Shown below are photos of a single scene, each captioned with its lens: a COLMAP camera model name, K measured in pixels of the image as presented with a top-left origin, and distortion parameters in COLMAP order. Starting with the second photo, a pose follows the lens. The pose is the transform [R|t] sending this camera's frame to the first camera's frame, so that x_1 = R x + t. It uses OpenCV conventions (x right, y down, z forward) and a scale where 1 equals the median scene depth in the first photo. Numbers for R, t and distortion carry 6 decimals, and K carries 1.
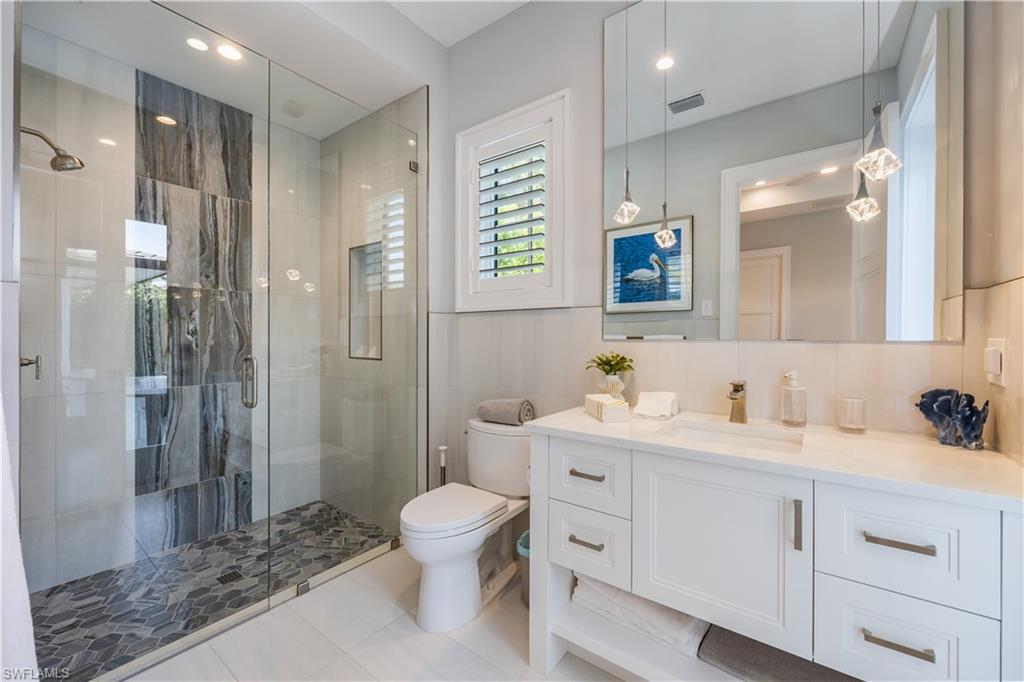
lens RADIAL K [[411.5, 0, 512.3], [0, 411.5, 340.3], [0, 0, 1]] dist [0.001901, -0.001561]
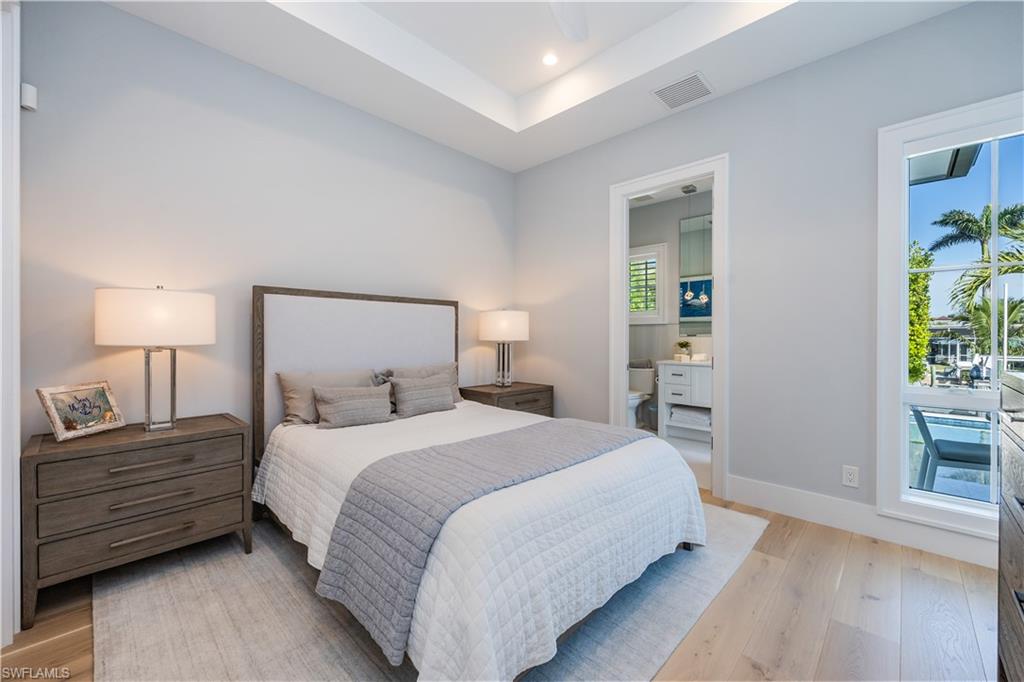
lens RADIAL K [[411.5, 0, 512.1], [0, 411.5, 337.9], [0, 0, 1]] dist [0.001901, -0.001561]
pose [[0.992556, -0.000972, -0.121785, -0.605397], [0.001150, 0.999998, 0.001389, 0.005193], [0.121783, -0.001519, 0.992556, -2.035888]]
